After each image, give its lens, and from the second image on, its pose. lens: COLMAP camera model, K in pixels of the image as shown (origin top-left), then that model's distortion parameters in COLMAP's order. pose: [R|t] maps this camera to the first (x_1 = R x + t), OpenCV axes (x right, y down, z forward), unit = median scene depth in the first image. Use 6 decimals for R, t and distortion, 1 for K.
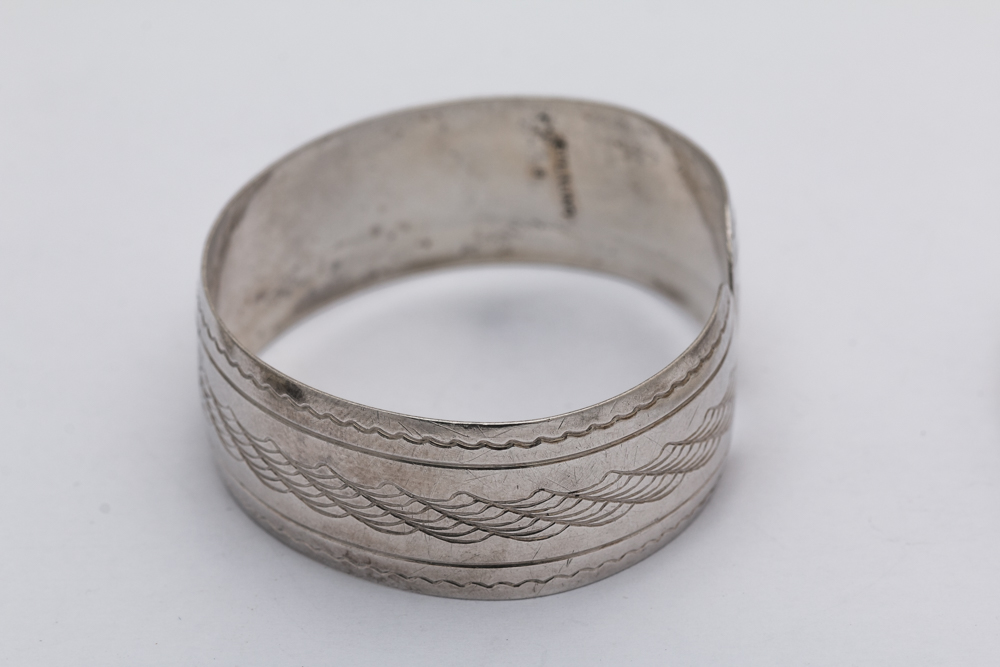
lens RADIAL K [[4787.4, 0, 498.6], [0, 4787.4, 334.2], [0, 0, 1]] dist [1.084959, 0.000000]
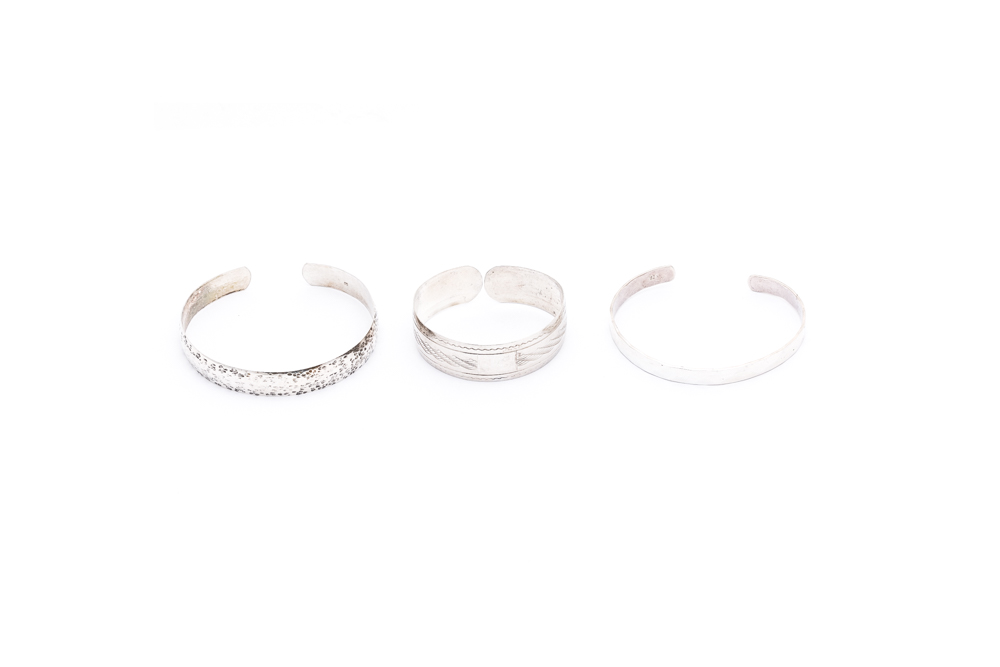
lens RADIAL K [[4787.4, 0, 498.0], [0, 4787.4, 334.2], [0, 0, 1]] dist [1.084959, 0.000000]
pose [[0.997545, -0.026075, 0.064988, -0.321003], [0.025841, 0.999656, 0.004431, -0.006020], [-0.065081, -0.002741, 0.997876, -3.704542]]
